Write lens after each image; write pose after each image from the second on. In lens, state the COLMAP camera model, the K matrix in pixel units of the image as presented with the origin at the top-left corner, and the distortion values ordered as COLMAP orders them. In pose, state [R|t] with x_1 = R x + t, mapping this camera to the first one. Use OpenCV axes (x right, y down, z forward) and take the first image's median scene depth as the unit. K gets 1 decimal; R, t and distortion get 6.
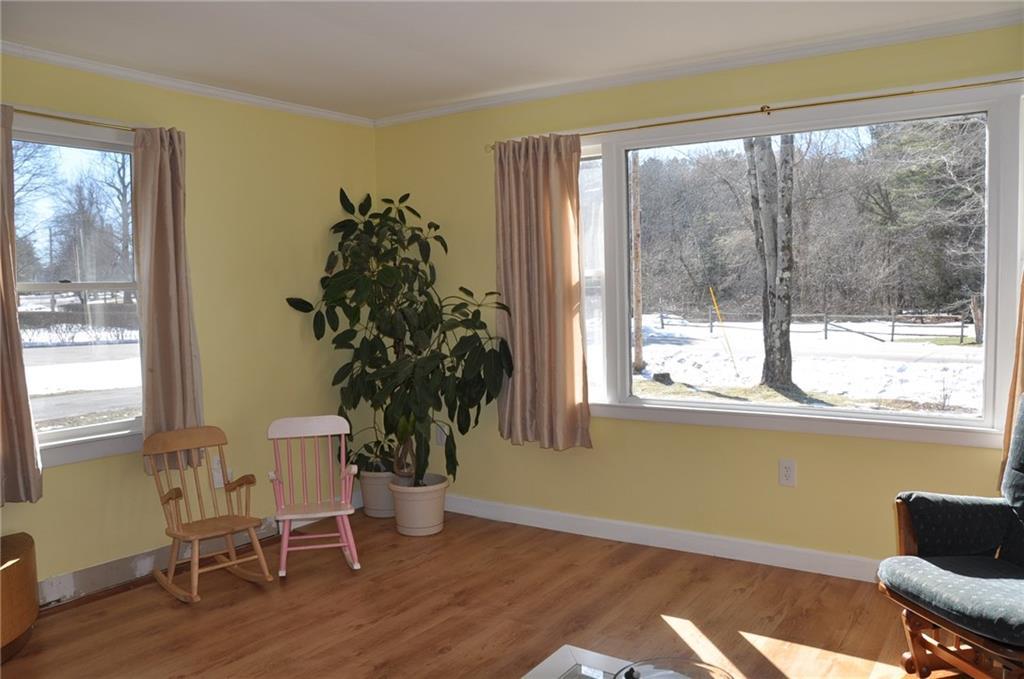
lens RADIAL K [[828.2, 0, 505.0], [0, 828.2, 339.9], [0, 0, 1]] dist [-0.132380, 0.021140]
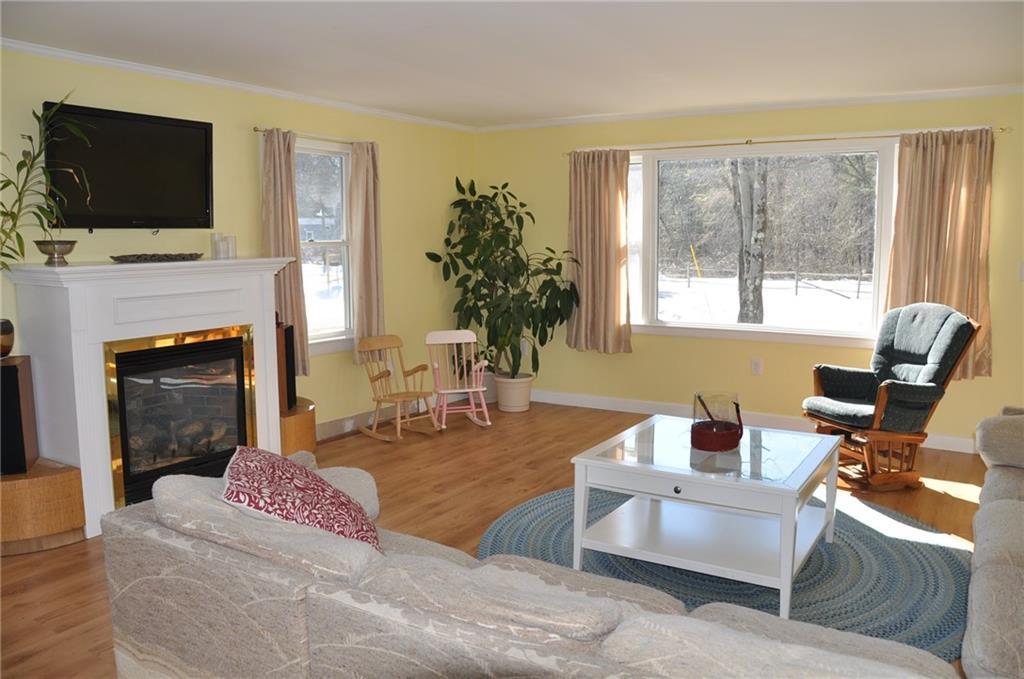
lens RADIAL K [[828.2, 0, 518.9], [0, 828.2, 347.0], [0, 0, 1]] dist [-0.132380, 0.021140]
pose [[0.998831, 0.009976, 0.047301, -0.166756], [-0.013029, 0.997821, 0.064673, 0.020487], [-0.046552, -0.065214, 0.996785, -0.496902]]
